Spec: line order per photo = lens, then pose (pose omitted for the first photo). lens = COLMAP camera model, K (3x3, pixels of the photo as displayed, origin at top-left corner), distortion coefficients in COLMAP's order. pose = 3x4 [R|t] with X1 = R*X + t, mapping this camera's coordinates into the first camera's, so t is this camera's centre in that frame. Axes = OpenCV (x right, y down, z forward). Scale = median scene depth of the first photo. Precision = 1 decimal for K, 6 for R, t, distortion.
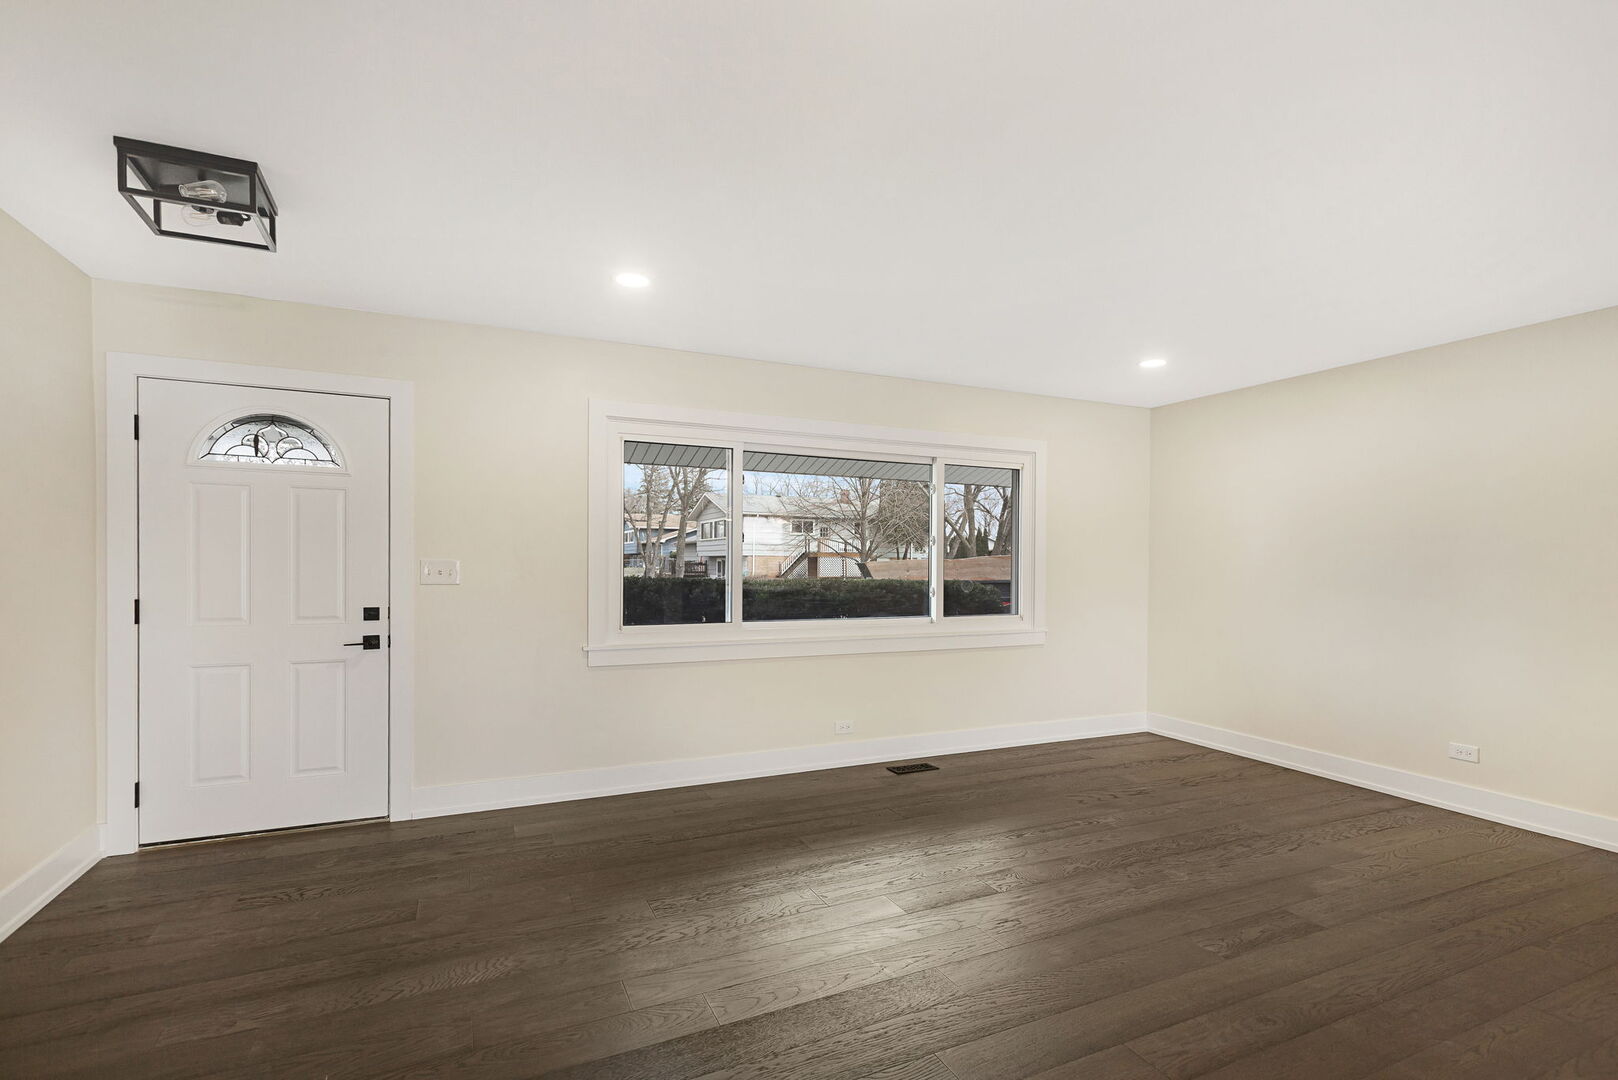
lens RADIAL K [[738.9, 0, 809.0], [0, 738.9, 567.8], [0, 0, 1]] dist [0.002688, 0.000054]
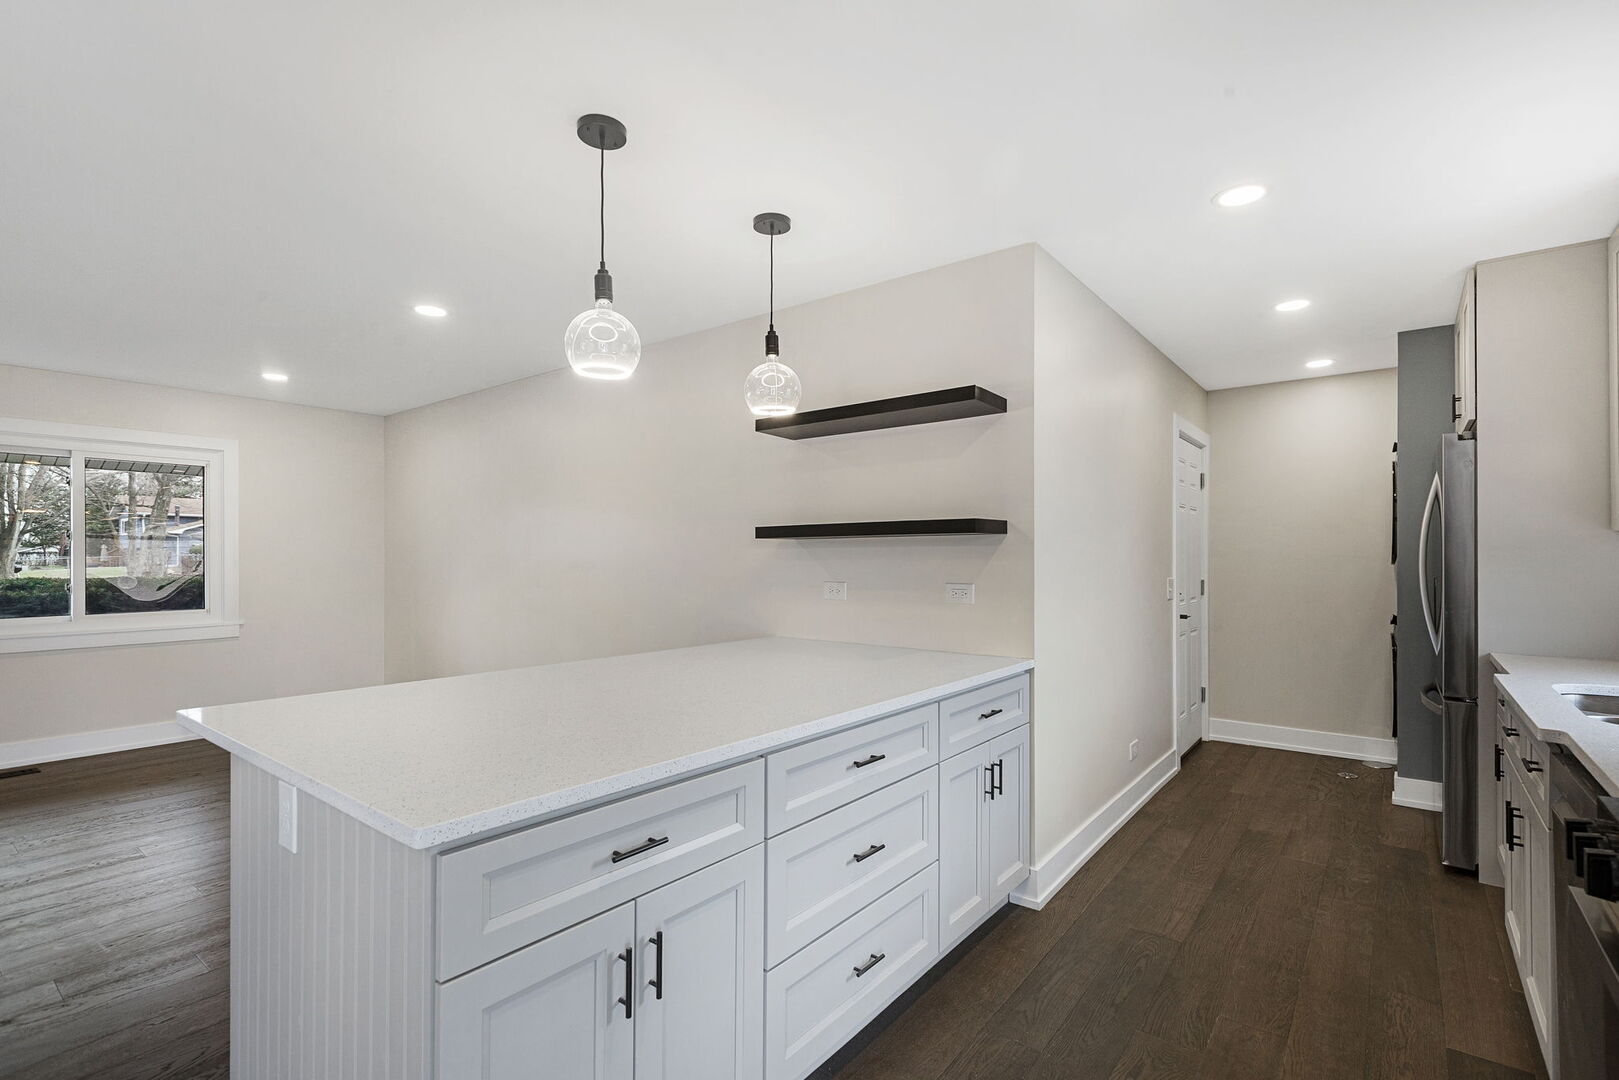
lens RADIAL K [[753.5, 0, 821.3], [0, 753.5, 547.1], [0, 0, 1]] dist [0.002048, 0.000181]
pose [[0.894611, -0.002905, 0.446837, 0.686308], [0.011322, 0.999805, -0.016167, 0.004493], [-0.446703, 0.019522, 0.894469, -0.375065]]
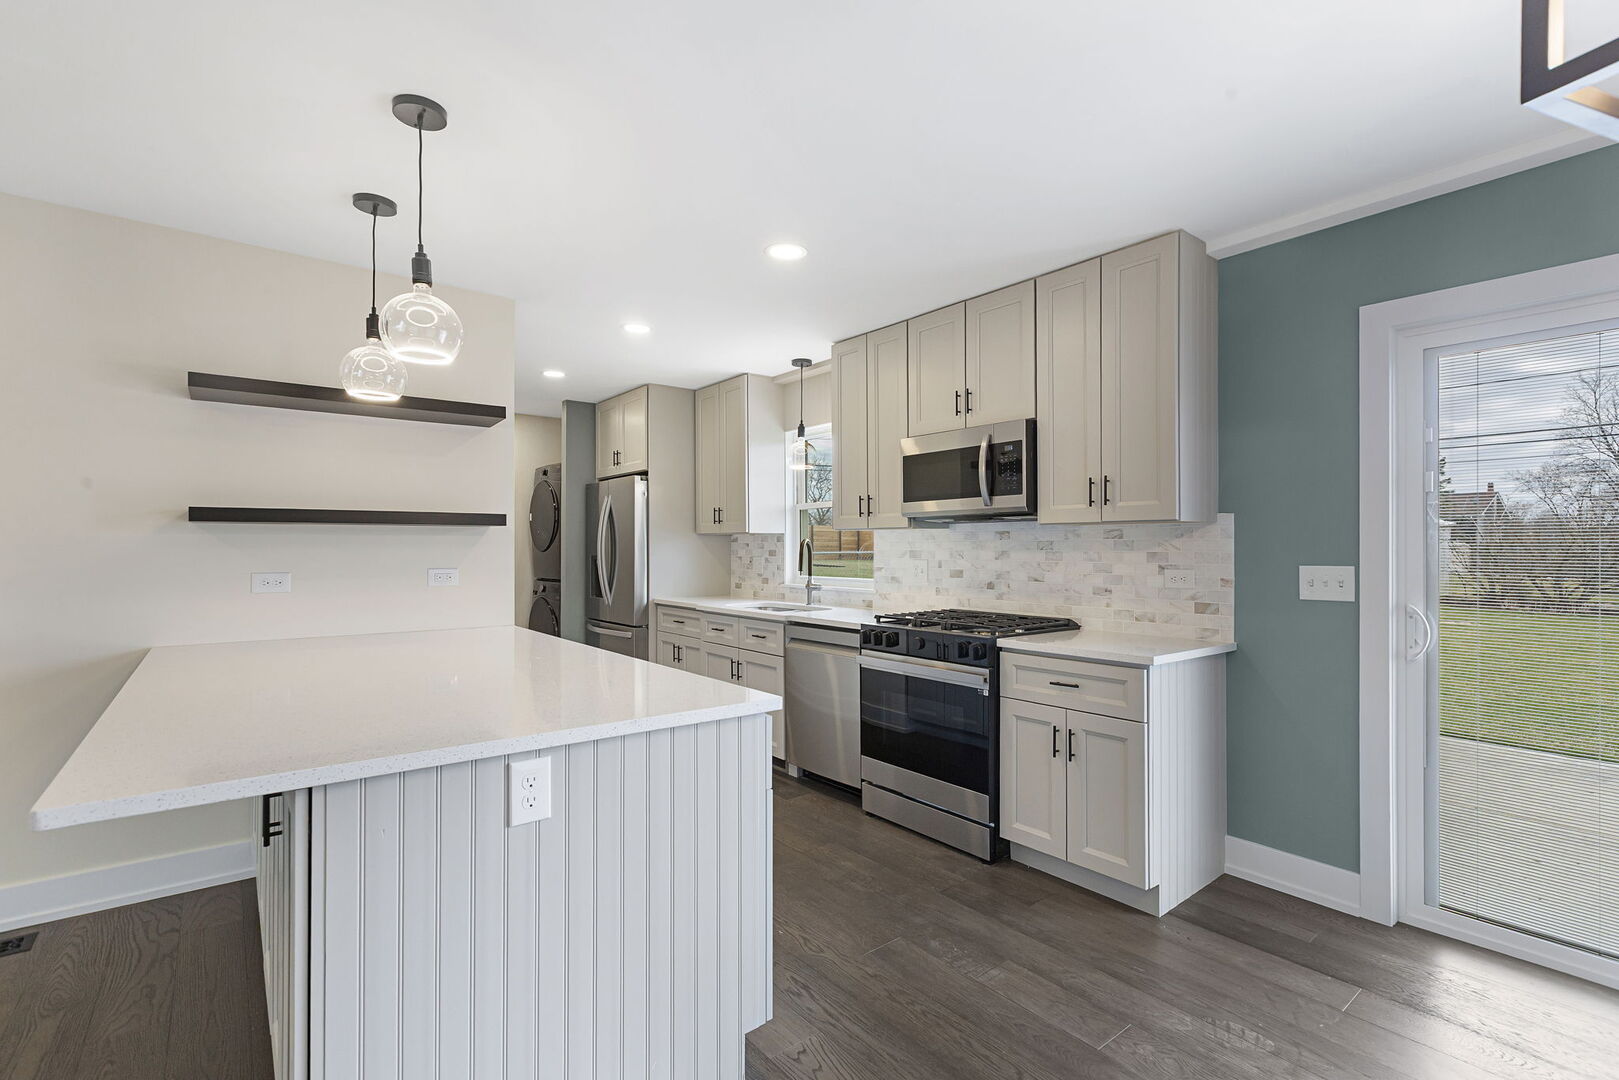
lens RADIAL K [[753.5, 0, 821.3], [0, 753.5, 547.1], [0, 0, 1]] dist [0.002048, 0.000181]
pose [[-0.251748, -0.007501, 0.967764, 0.250757], [0.003702, 0.999955, 0.008713, -0.000119], [-0.967786, 0.005777, -0.251709, -0.016250]]
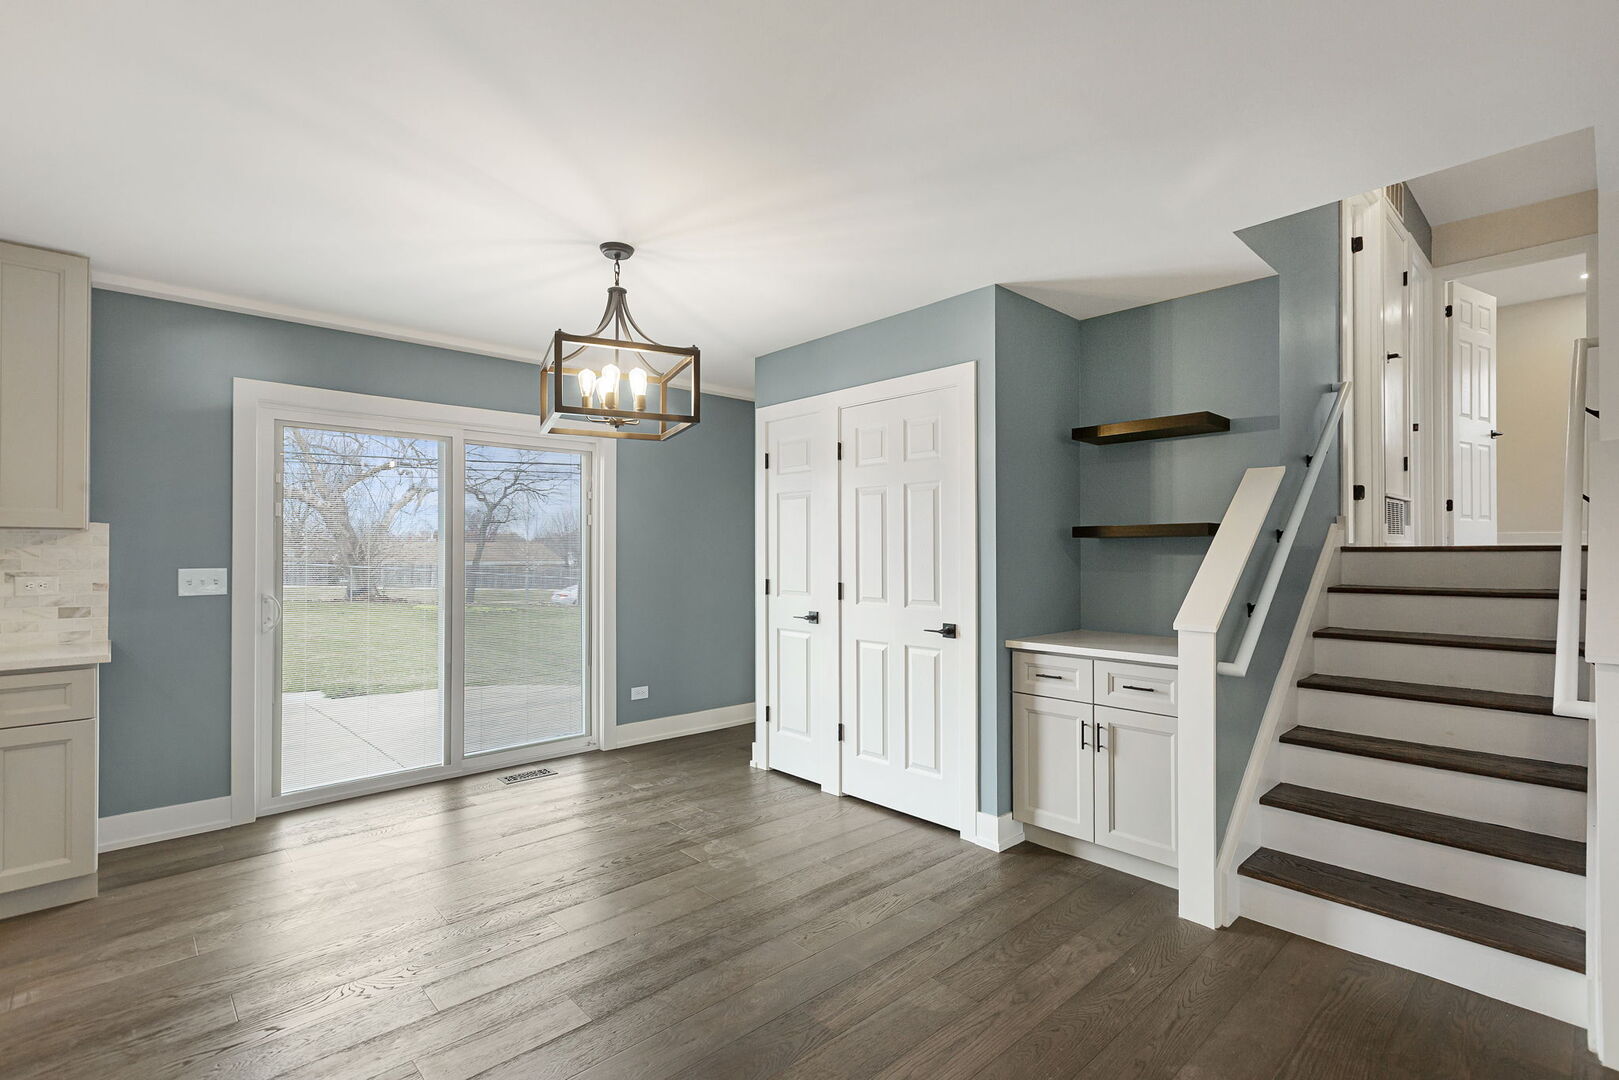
lens RADIAL K [[740.9, 0, 819.3], [0, 740.9, 541.4], [0, 0, 1]] dist [0.003478, 0.000057]
pose [[-0.944543, -0.011753, -0.328176, 0.392551], [-0.009580, 0.999920, -0.008238, -0.006322], [0.328247, -0.004637, -0.944581, 0.401470]]
